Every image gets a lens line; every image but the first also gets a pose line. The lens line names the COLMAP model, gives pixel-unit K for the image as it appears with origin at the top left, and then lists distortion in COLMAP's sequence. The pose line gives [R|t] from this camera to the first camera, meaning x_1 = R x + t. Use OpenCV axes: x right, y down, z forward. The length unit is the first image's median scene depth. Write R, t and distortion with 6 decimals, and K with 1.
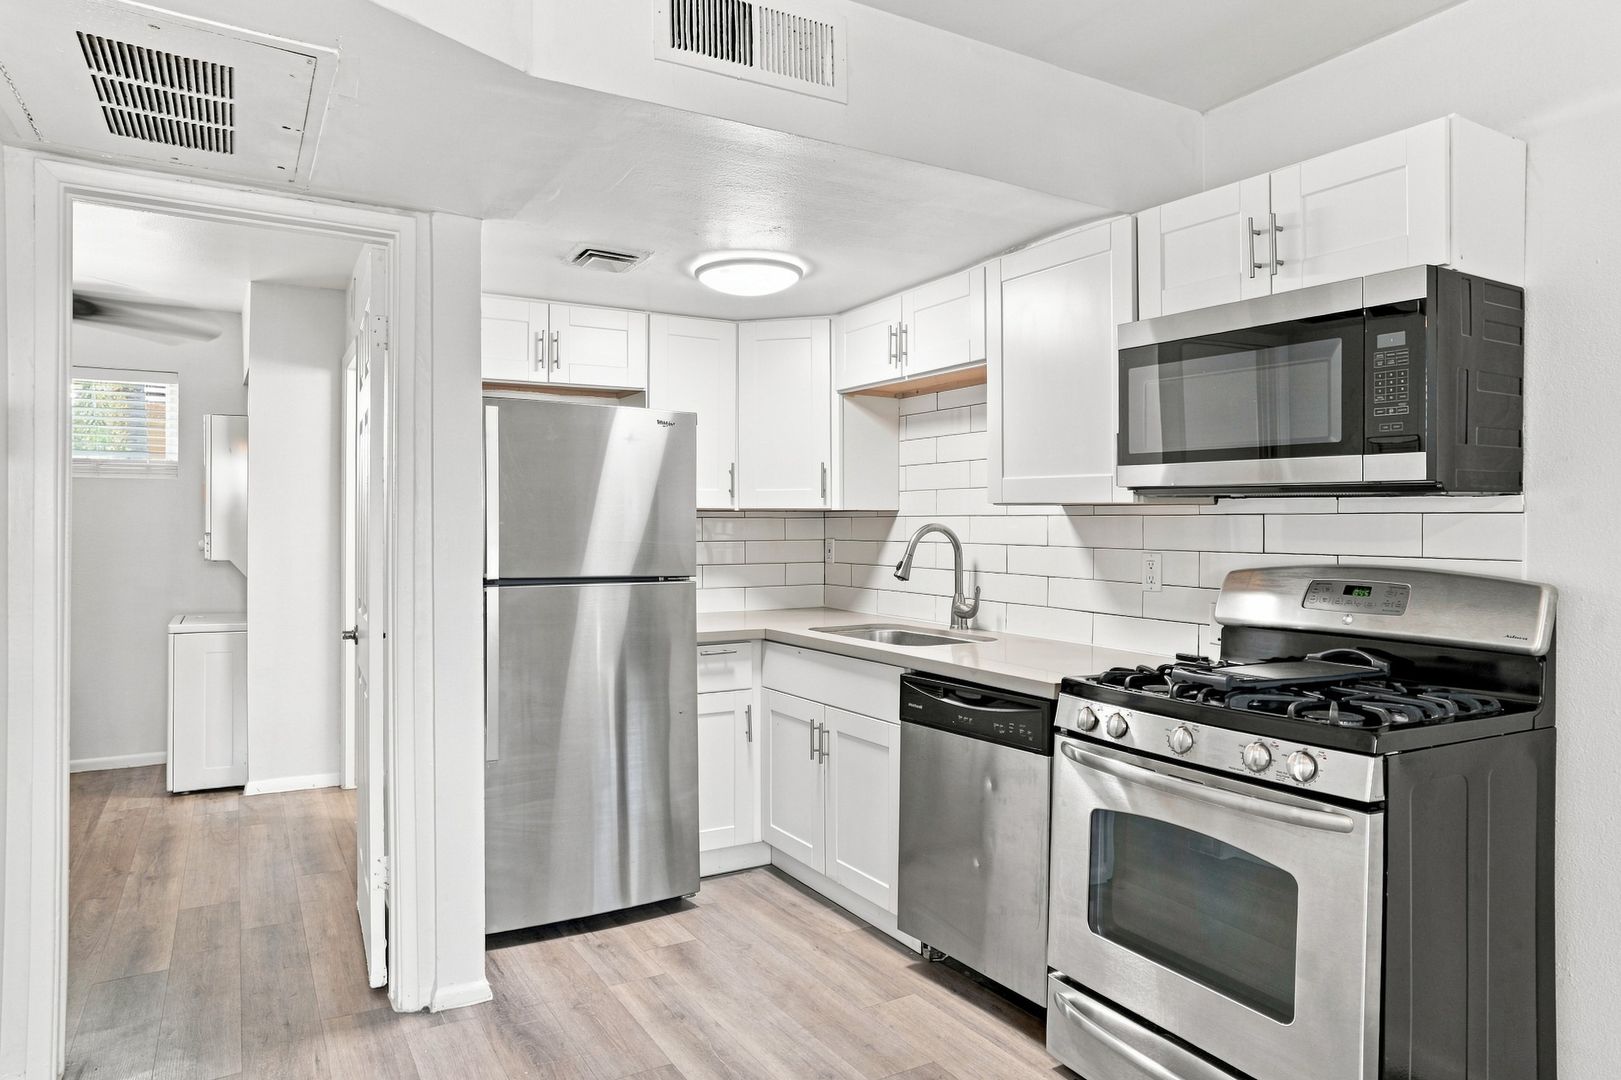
lens RADIAL K [[1013.7, 0, 820.7], [0, 1013.7, 519.8], [0, 0, 1]] dist [-0.023906, 0.000260]
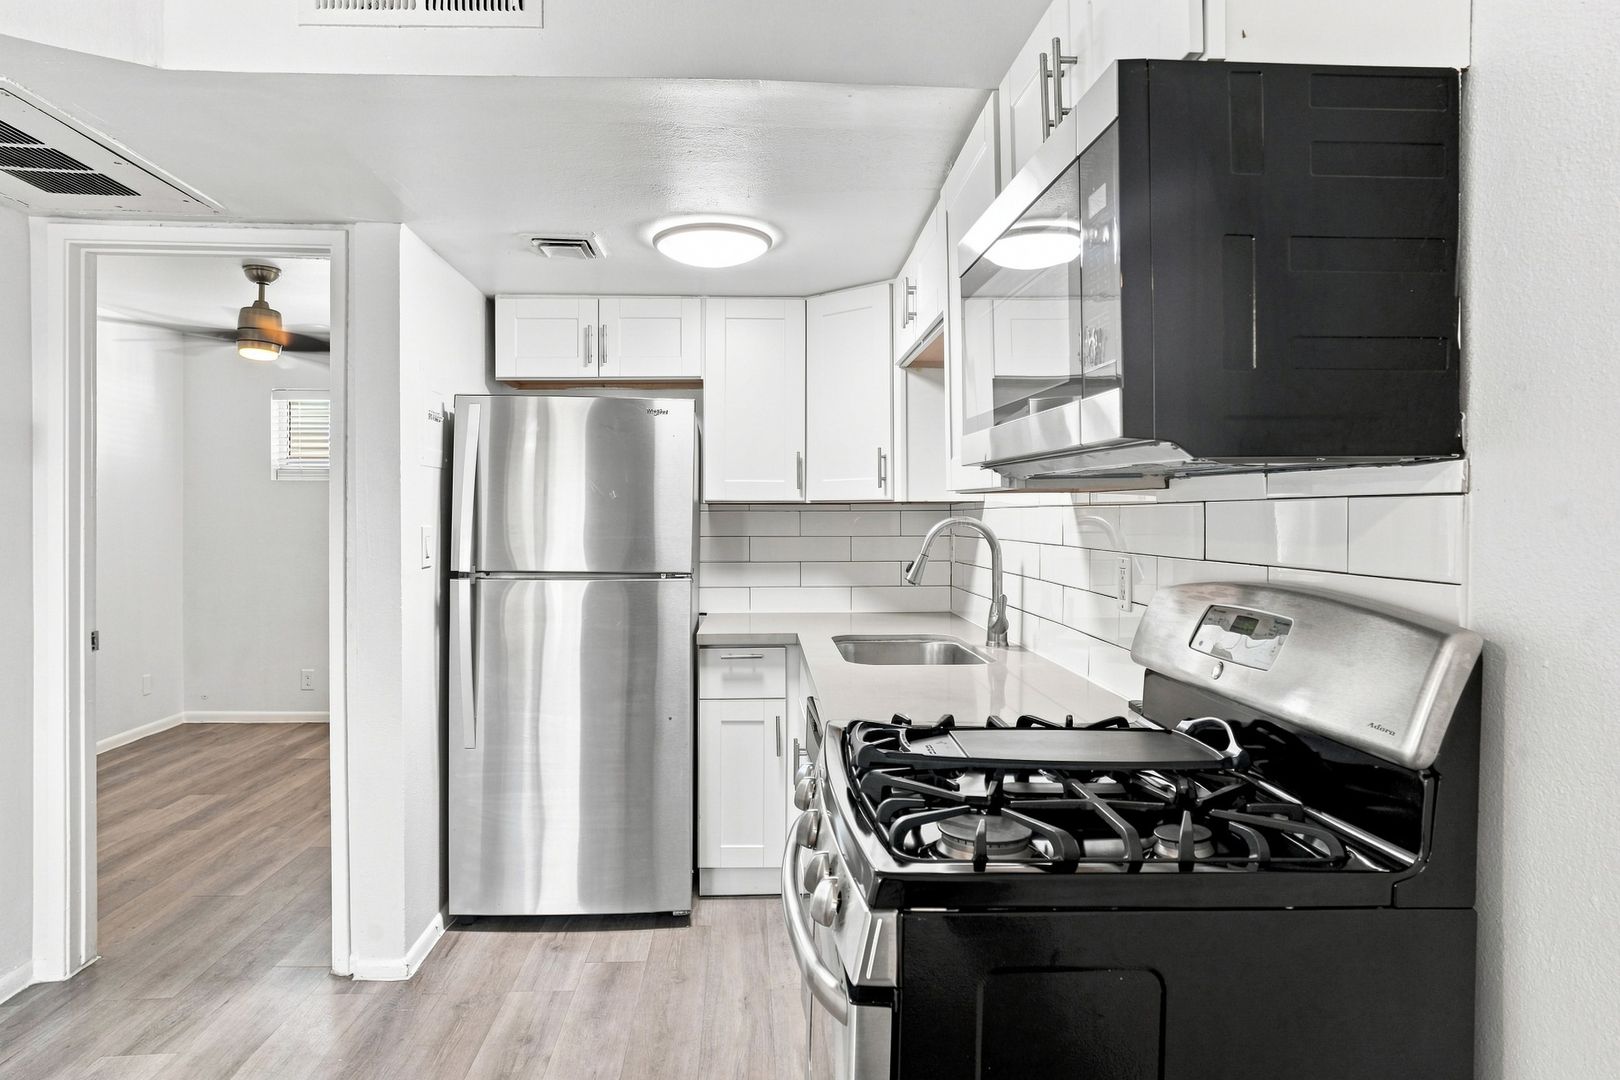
lens RADIAL K [[991.4, 0, 814.8], [0, 991.4, 525.5], [0, 0, 1]] dist [0.006304, 0.004094]
pose [[0.881480, 0.001430, -0.472219, 0.469570], [0.005526, 0.999896, 0.013344, -0.000081], [0.472189, -0.014373, 0.881380, 0.275808]]
